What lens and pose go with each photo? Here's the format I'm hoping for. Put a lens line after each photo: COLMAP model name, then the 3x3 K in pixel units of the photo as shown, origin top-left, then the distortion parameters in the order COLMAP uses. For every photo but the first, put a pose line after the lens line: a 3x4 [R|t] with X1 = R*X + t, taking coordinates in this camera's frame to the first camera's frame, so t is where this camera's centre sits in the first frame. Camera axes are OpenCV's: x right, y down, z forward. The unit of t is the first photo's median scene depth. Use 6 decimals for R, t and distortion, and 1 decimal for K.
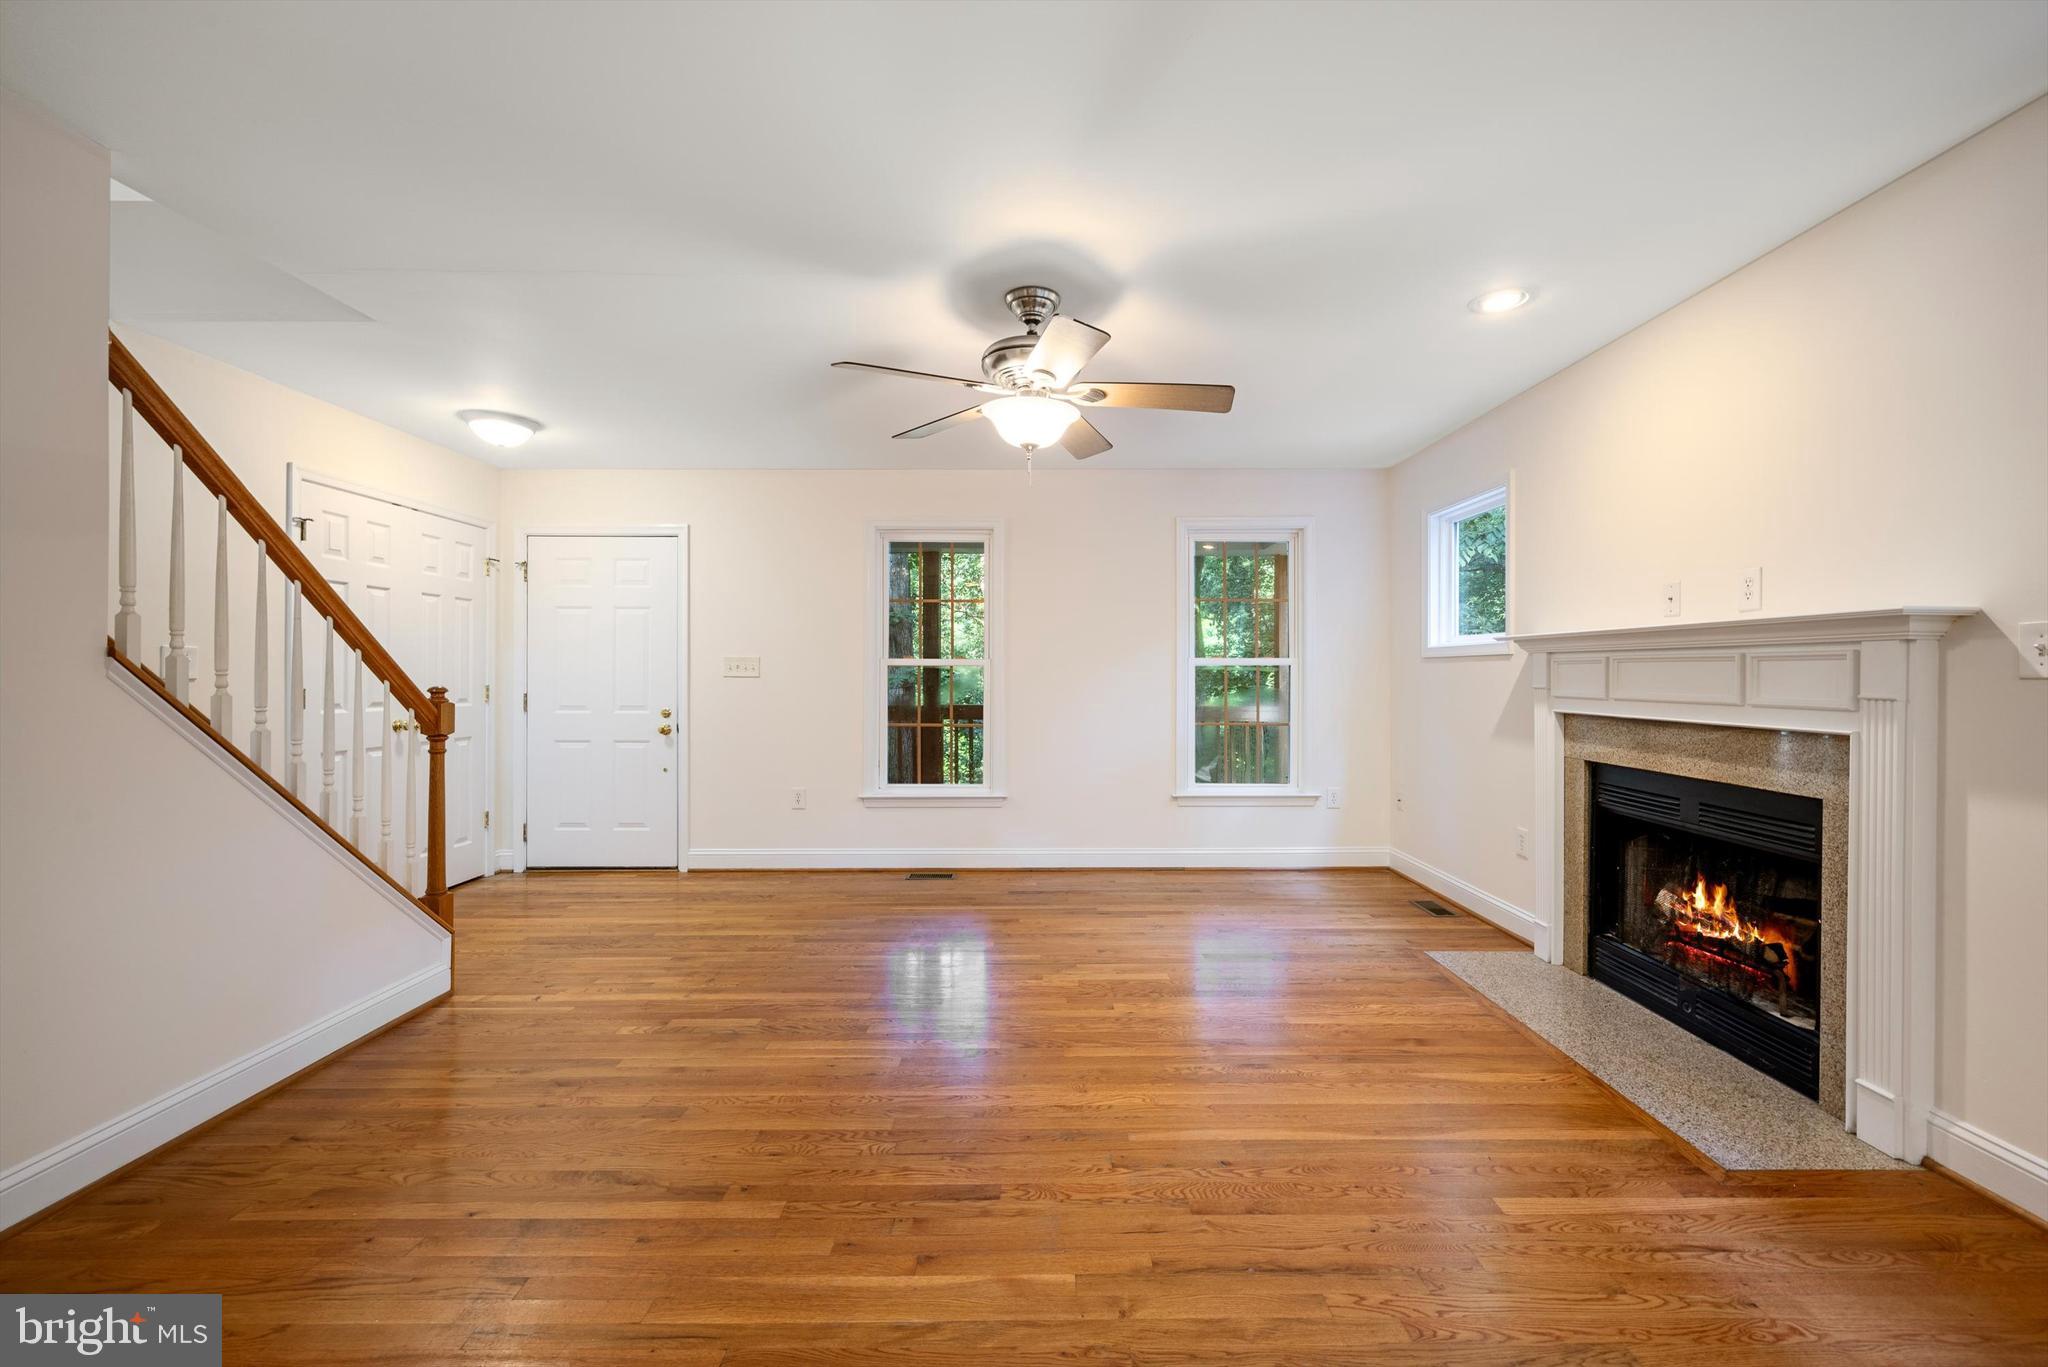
lens RADIAL K [[813.7, 0, 1036.2], [0, 813.7, 675.5], [0, 0, 1]] dist [0.000840, 0.000198]
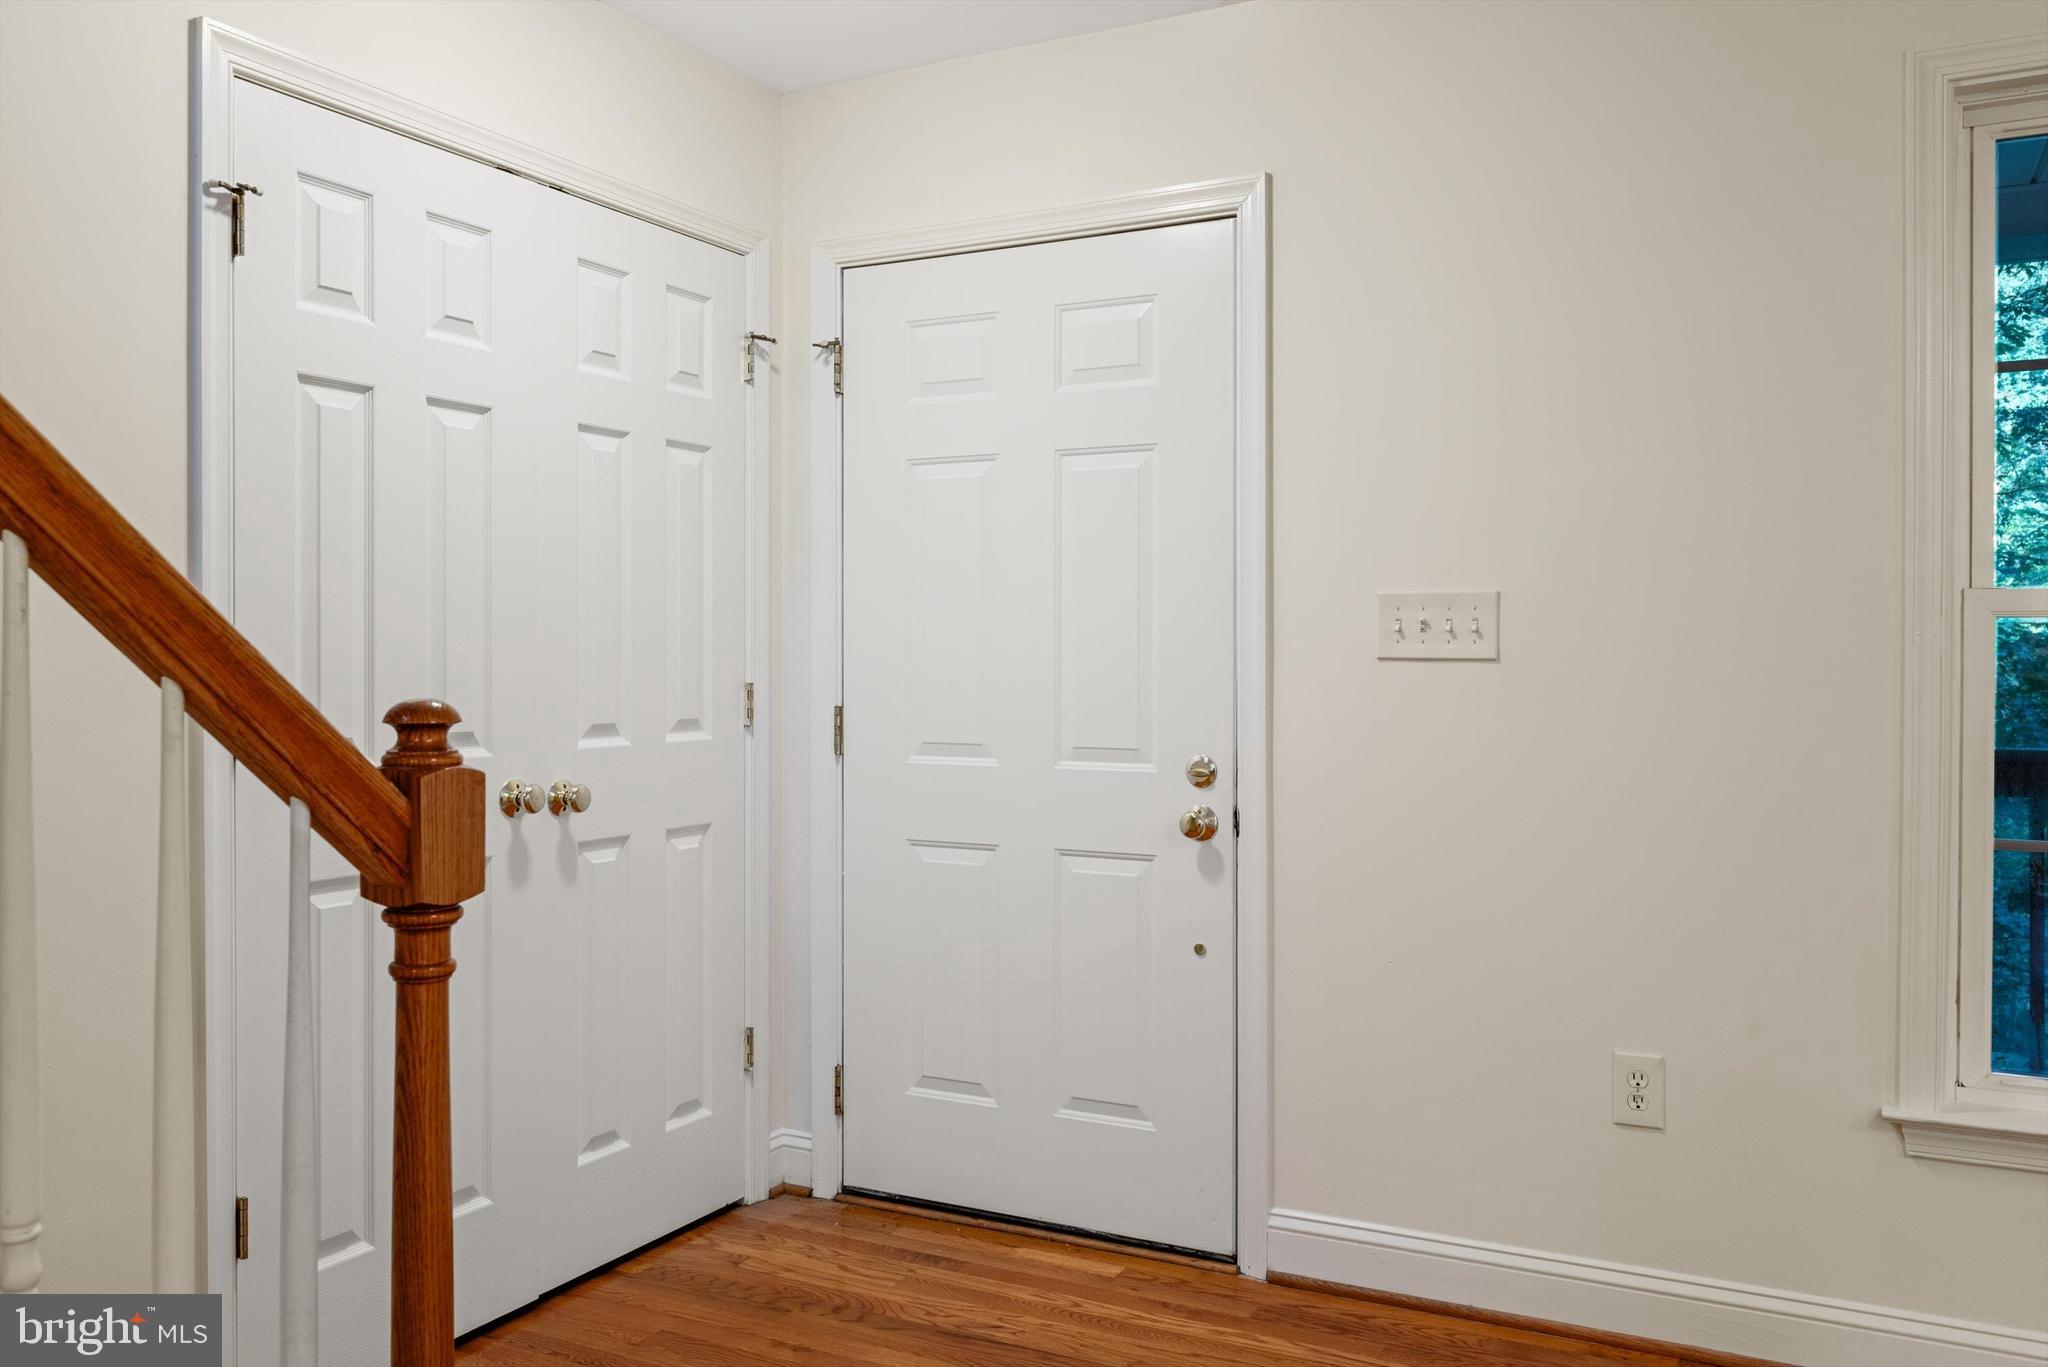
lens RADIAL K [[1623.5, 0, 1024.5], [0, 1623.5, 656.5], [0, 0, 1]] dist [0.000770, -0.000207]
pose [[0.881260, -0.001659, -0.472630, -0.343677], [0.001992, 0.999998, 0.000203, 0.000225], [0.472628, -0.001120, 0.881261, 0.648062]]
